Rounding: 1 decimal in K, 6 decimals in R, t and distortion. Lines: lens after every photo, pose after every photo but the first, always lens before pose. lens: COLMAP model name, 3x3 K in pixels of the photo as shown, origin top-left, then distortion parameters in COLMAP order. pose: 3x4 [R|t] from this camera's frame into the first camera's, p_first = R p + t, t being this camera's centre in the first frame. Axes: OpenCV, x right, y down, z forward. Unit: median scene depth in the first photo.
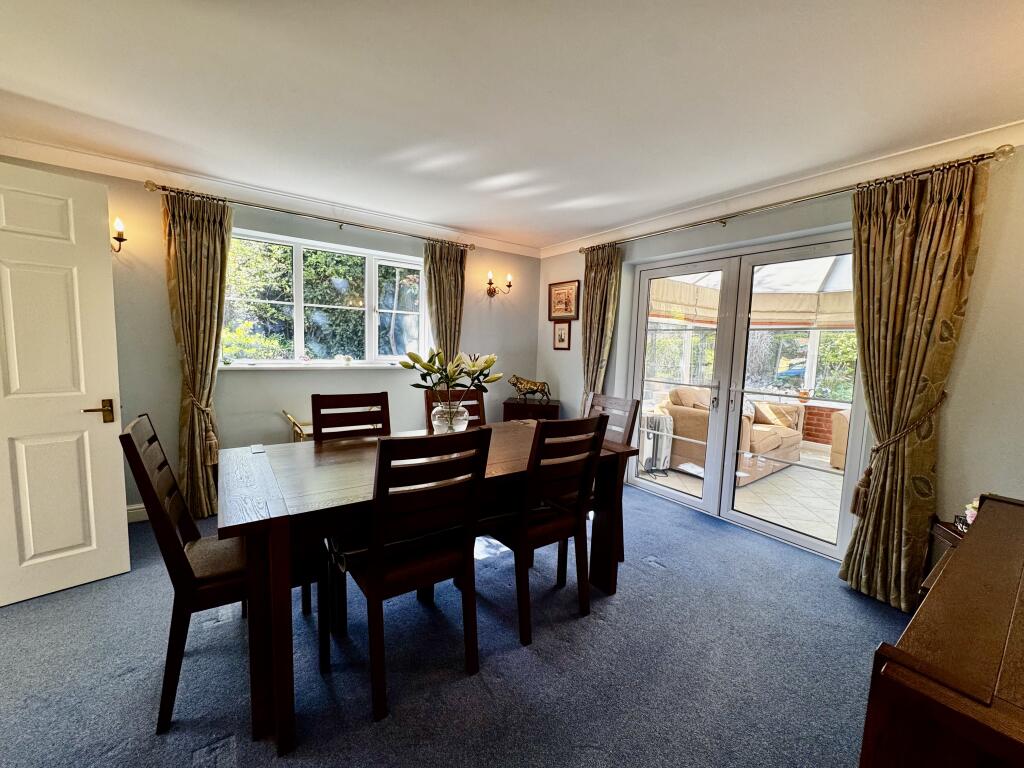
lens RADIAL K [[408.4, 0, 512.0], [0, 408.4, 384.0], [0, 0, 1]] dist [-0.003118, -0.000212]
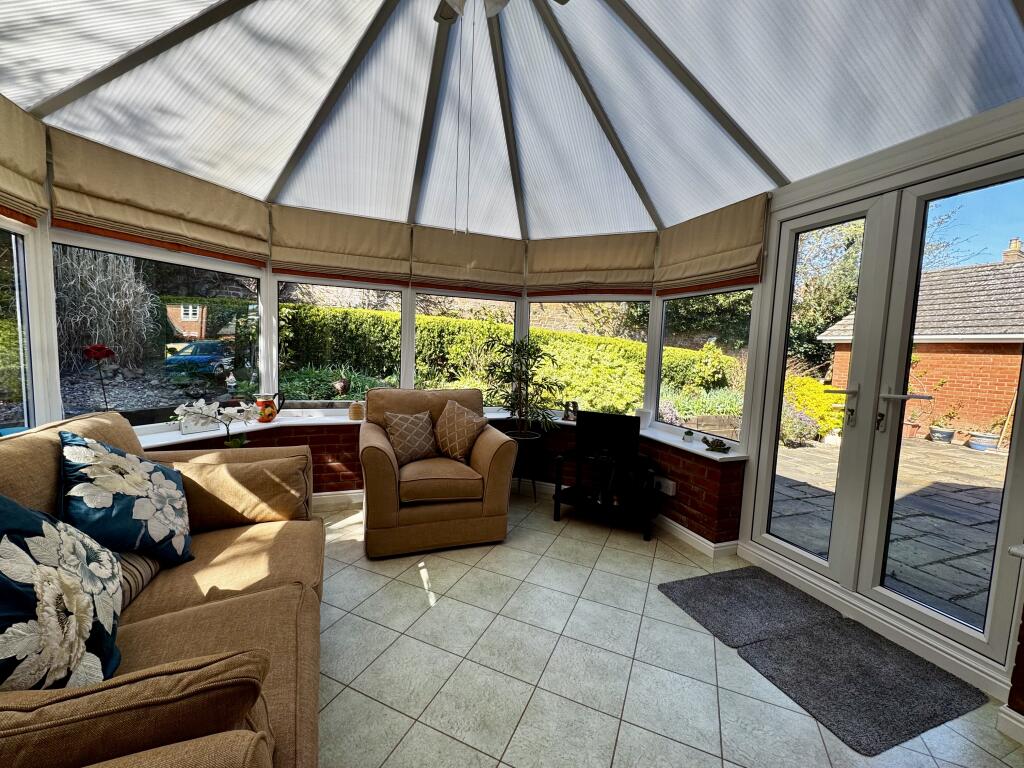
lens RADIAL K [[408.4, 0, 512.0], [0, 408.4, 384.0], [0, 0, 1]] dist [-0.003118, -0.000212]
pose [[0.254419, -0.105103, 0.961366, 0.370512], [0.061774, 0.993813, 0.092302, -0.032154], [-0.965119, 0.035904, 0.259338, 0.678333]]
